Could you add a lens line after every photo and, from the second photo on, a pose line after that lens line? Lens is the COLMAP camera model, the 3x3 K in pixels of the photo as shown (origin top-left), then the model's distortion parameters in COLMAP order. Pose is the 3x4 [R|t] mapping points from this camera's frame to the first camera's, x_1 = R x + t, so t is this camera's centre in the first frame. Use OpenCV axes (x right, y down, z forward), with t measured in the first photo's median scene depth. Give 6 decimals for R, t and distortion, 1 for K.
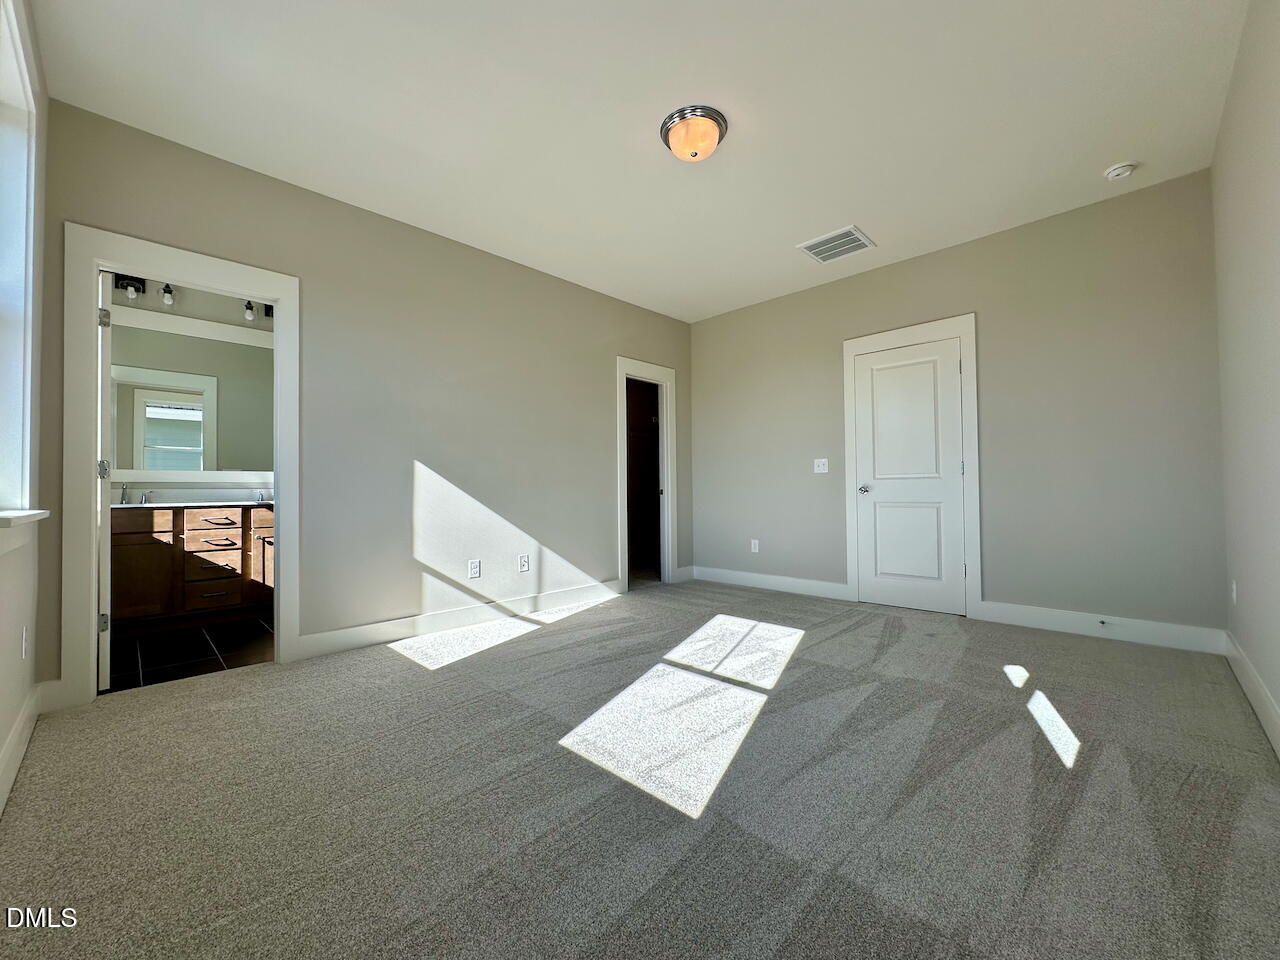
lens RADIAL K [[504.1, 0, 640.0], [0, 504.1, 480.0], [0, 0, 1]] dist [0.001154, 0.000060]
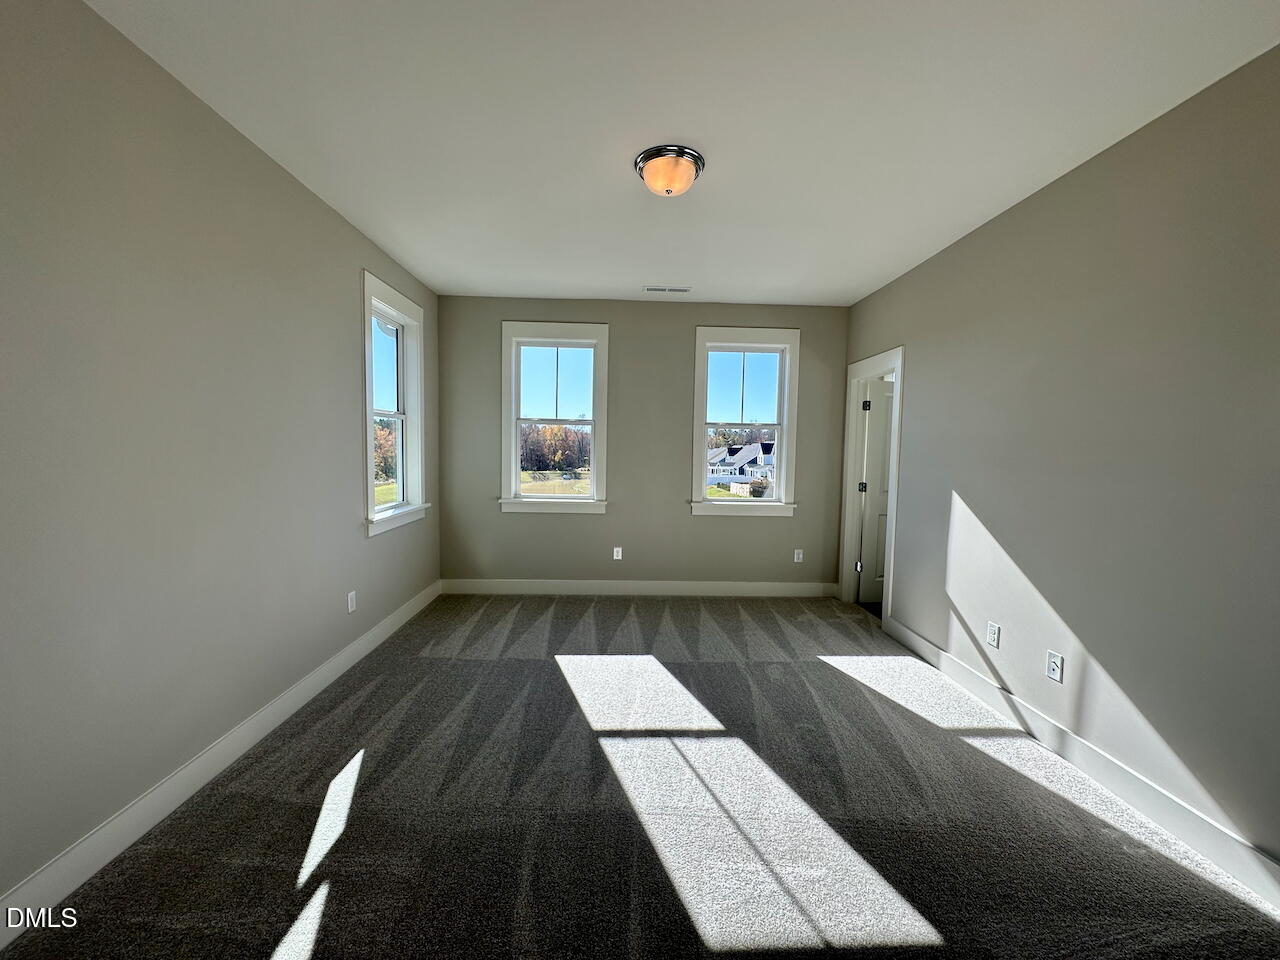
lens RADIAL K [[524.4, 0, 640.0], [0, 524.4, 480.0], [0, 0, 1]] dist [0.000059, -0.000018]
pose [[-0.690710, 0.041547, -0.721937, 0.669568], [0.002707, 0.998490, 0.054872, -0.114876], [0.723126, 0.035946, -0.689780, 1.254406]]
